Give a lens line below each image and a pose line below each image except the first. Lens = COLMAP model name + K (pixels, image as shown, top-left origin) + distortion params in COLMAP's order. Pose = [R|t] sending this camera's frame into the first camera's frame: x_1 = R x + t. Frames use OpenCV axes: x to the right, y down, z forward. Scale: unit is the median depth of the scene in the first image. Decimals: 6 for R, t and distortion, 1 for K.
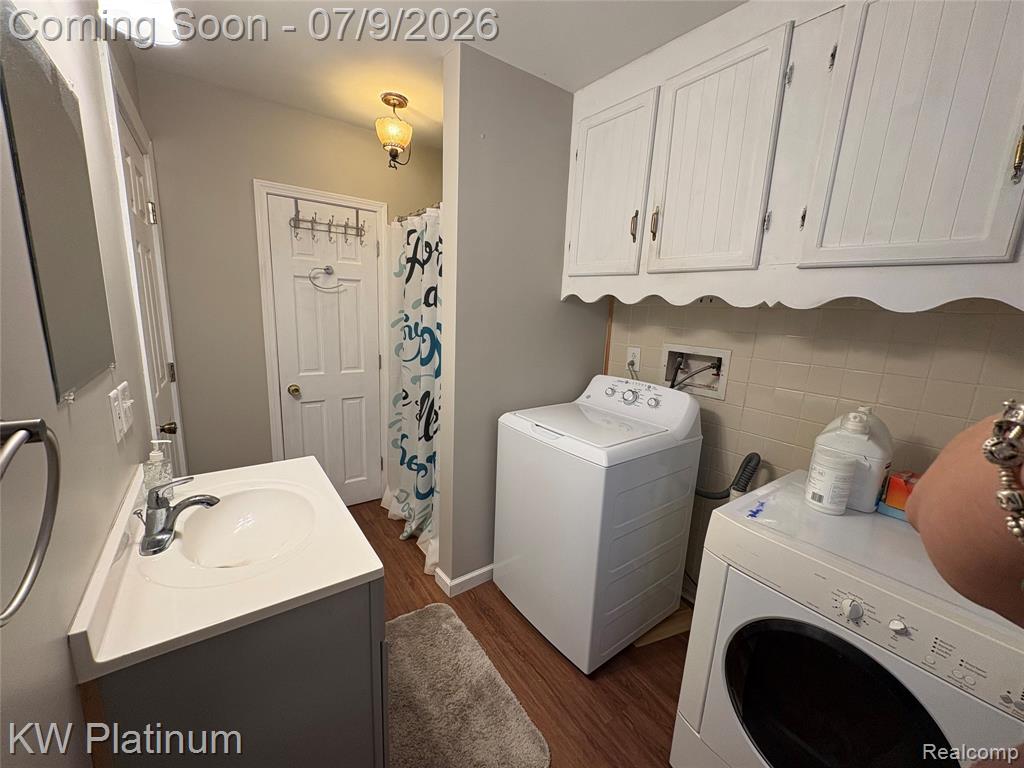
lens RADIAL K [[402.8, 0, 512.0], [0, 402.8, 384.0], [0, 0, 1]] dist [-0.000189, -0.000002]
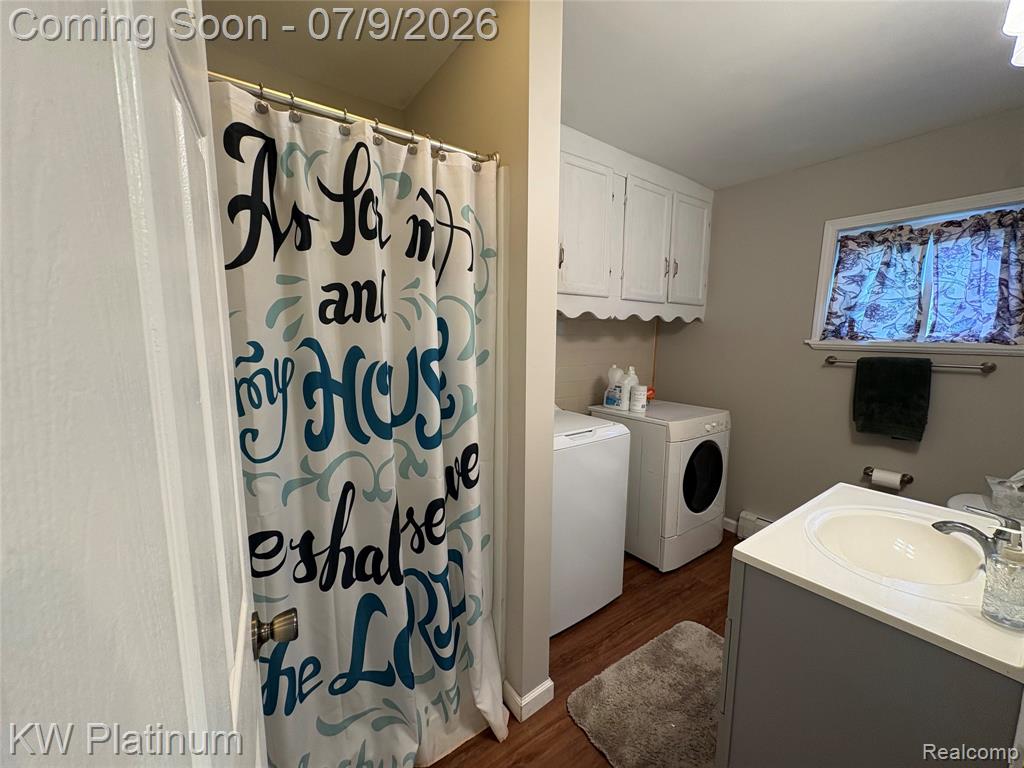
lens RADIAL K [[402.8, 0, 512.0], [0, 402.8, 384.0], [0, 0, 1]] dist [-0.000189, -0.000002]
pose [[0.010403, -0.173886, 0.984711, -1.120977], [0.178632, 0.969247, 0.169268, -0.271147], [-0.983861, 0.174140, 0.041145, 1.306566]]
